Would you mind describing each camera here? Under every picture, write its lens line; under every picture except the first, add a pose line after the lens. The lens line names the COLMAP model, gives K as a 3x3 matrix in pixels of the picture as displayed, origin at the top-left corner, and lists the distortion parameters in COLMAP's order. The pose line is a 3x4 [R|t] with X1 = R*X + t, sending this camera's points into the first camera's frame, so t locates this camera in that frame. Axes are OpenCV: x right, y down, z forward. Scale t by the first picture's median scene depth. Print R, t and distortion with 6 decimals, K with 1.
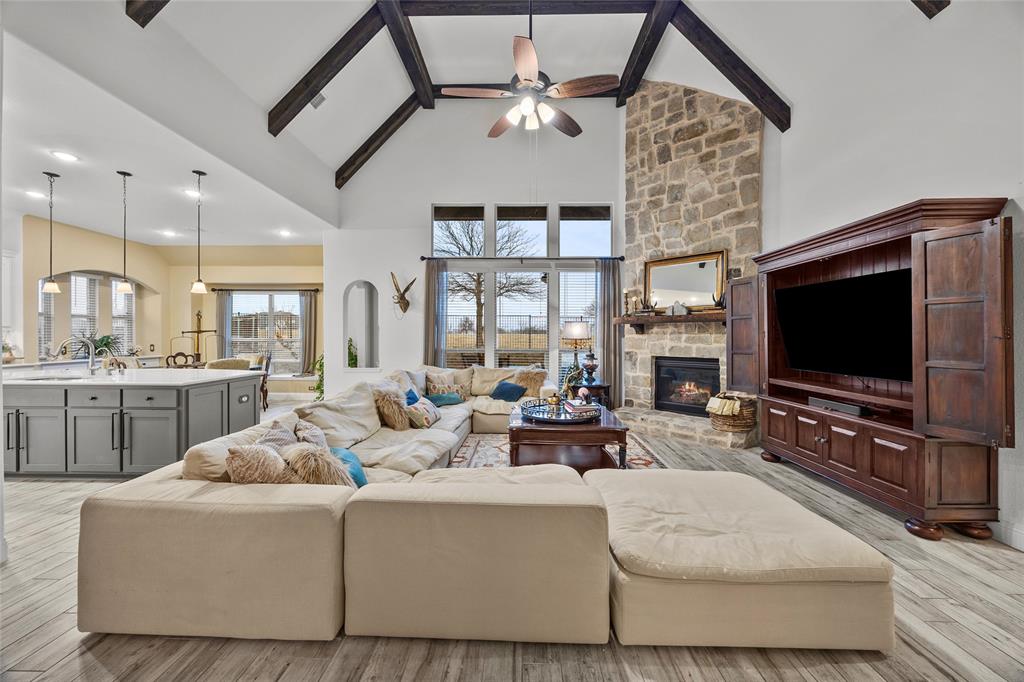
lens RADIAL K [[393.6, 0, 510.6], [0, 393.6, 338.6], [0, 0, 1]] dist [-0.001156, 0.000039]
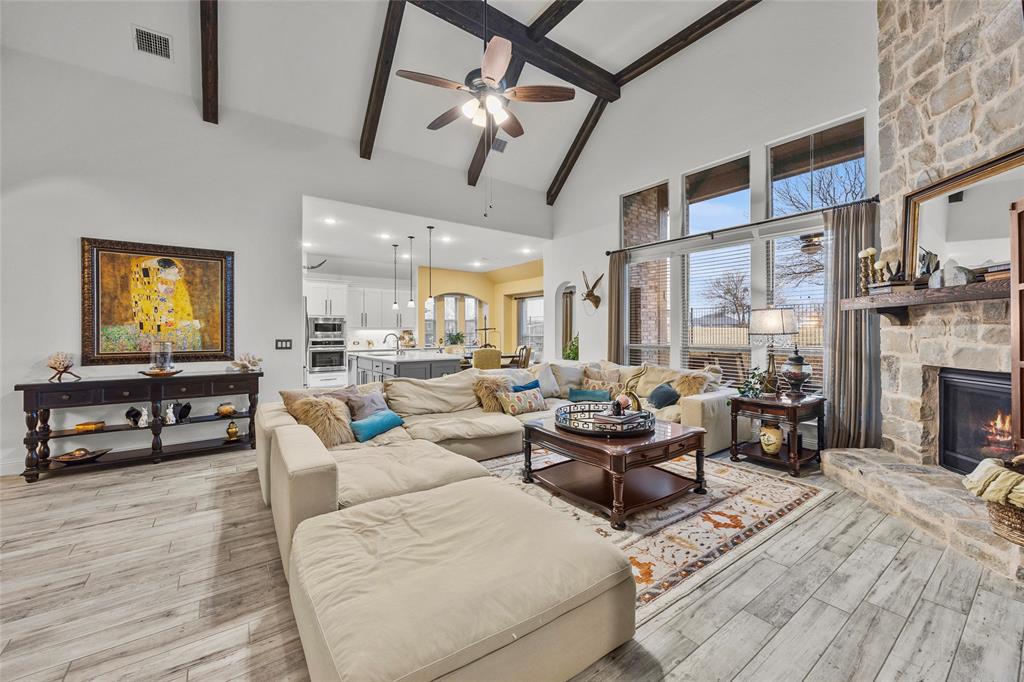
lens RADIAL K [[388.8, 0, 510.4], [0, 388.8, 332.5], [0, 0, 1]] dist [-0.002801, -0.000573]
pose [[0.612281, -0.004128, -0.790629, 0.453575], [-0.000402, 0.999985, -0.005532, 0.002090], [0.790640, 0.003705, 0.612270, 0.230416]]
